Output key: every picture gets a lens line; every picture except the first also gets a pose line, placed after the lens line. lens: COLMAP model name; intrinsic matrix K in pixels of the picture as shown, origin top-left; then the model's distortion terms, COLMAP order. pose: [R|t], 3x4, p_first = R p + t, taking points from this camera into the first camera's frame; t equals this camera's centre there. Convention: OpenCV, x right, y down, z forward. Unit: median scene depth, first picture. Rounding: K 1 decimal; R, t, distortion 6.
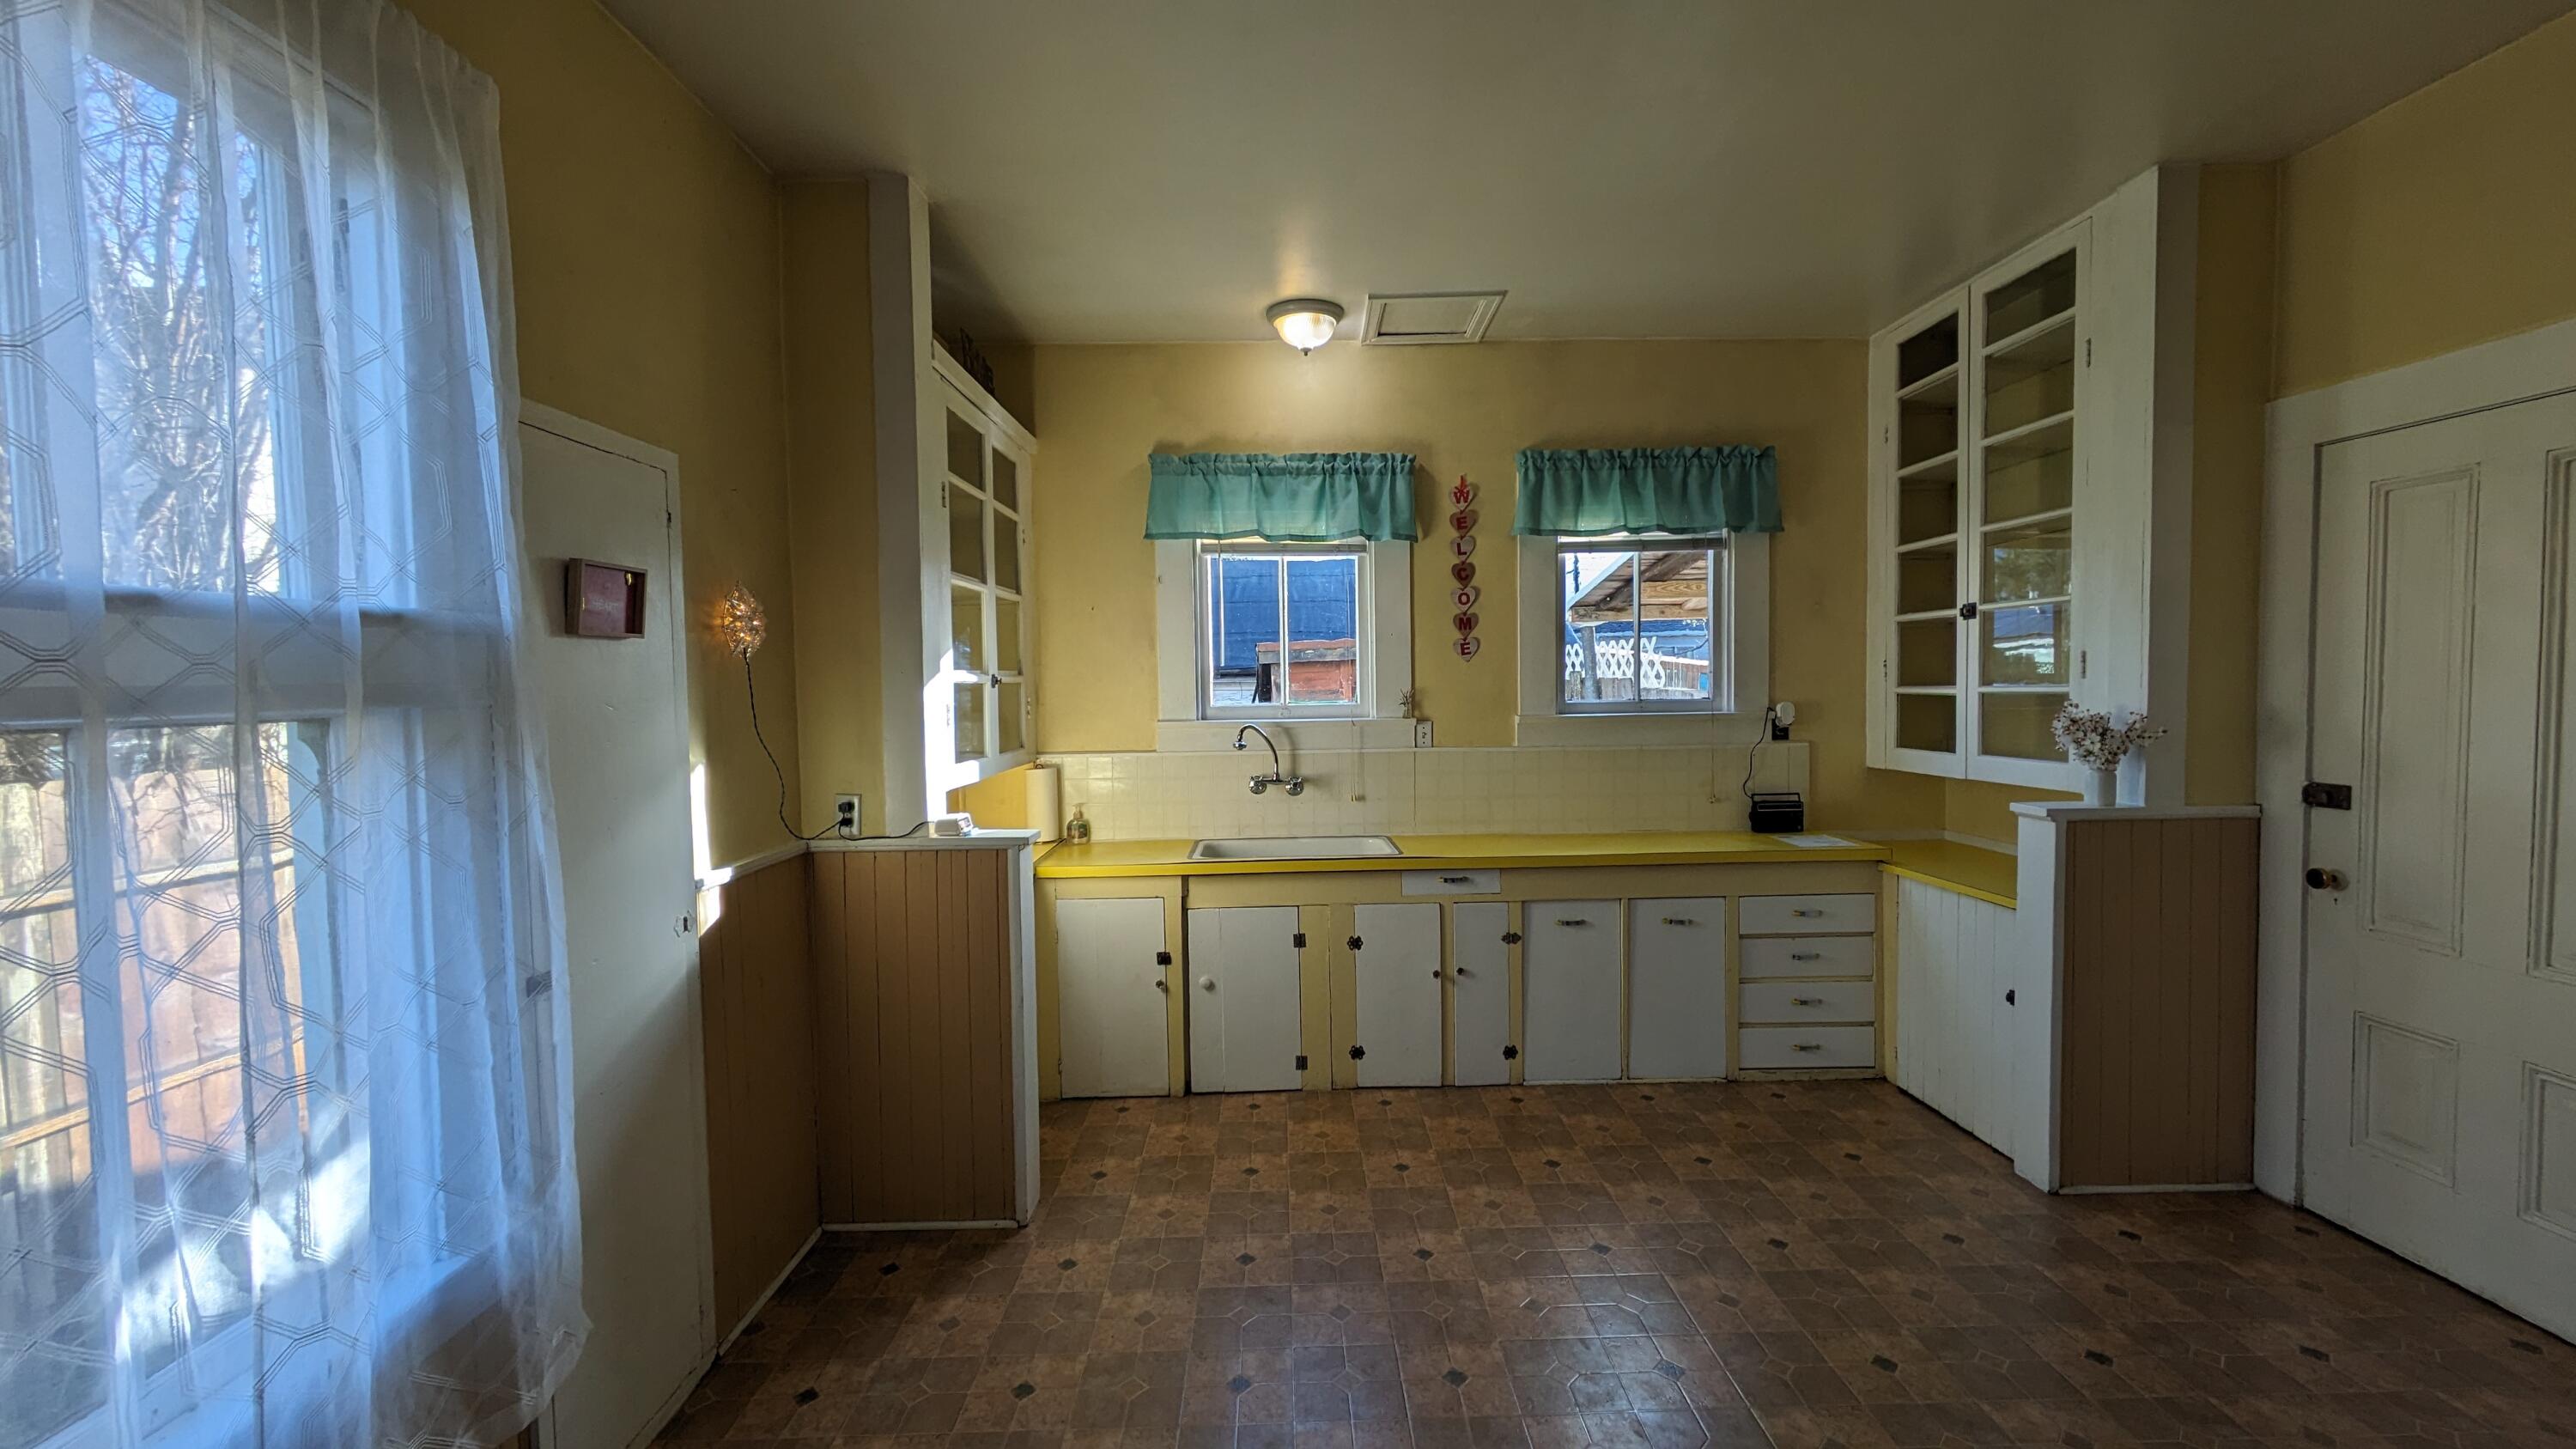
lens RADIAL K [[1013.4, 0, 1283.5], [0, 1013.4, 724.2], [0, 0, 1]] dist [0.000368, 0.001255]
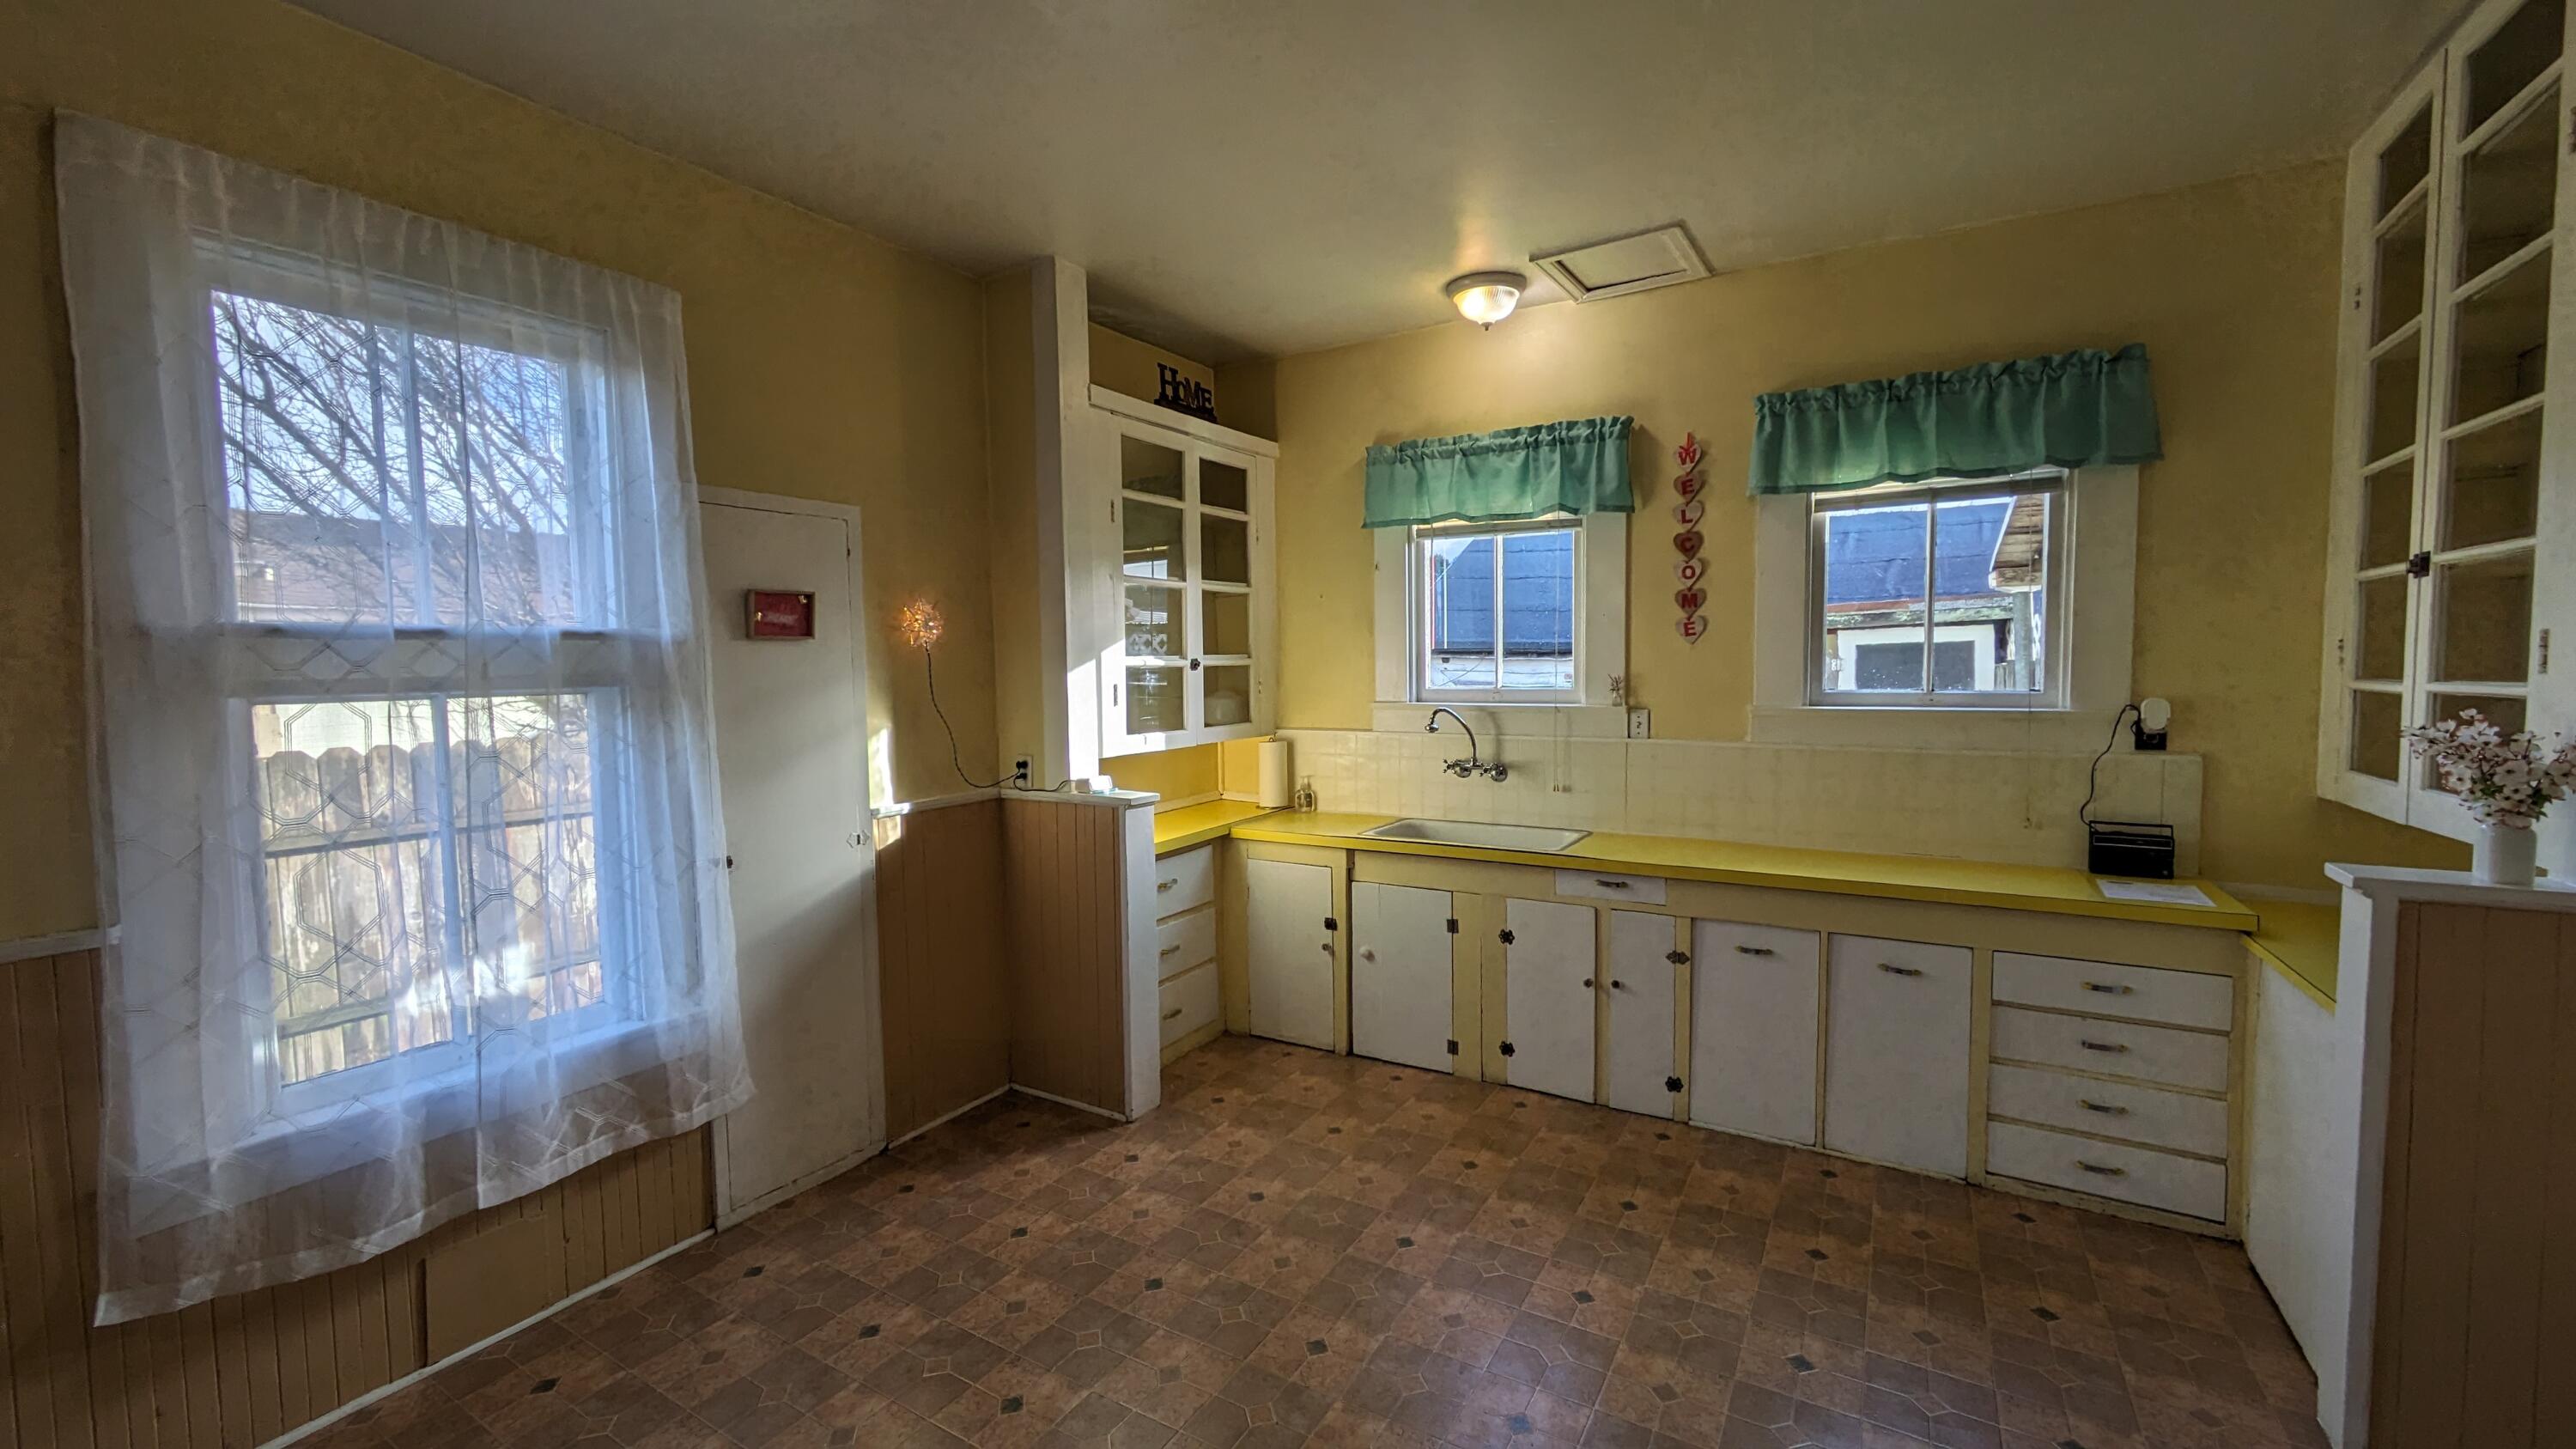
lens RADIAL K [[1013.4, 0, 1283.1], [0, 1013.4, 722.2], [0, 0, 1]] dist [0.000368, 0.001255]
pose [[0.848173, 0.036997, -0.528425, 0.394708], [-0.023107, 0.999193, 0.032869, -0.015947], [0.529215, -0.015668, 0.848343, 0.066875]]
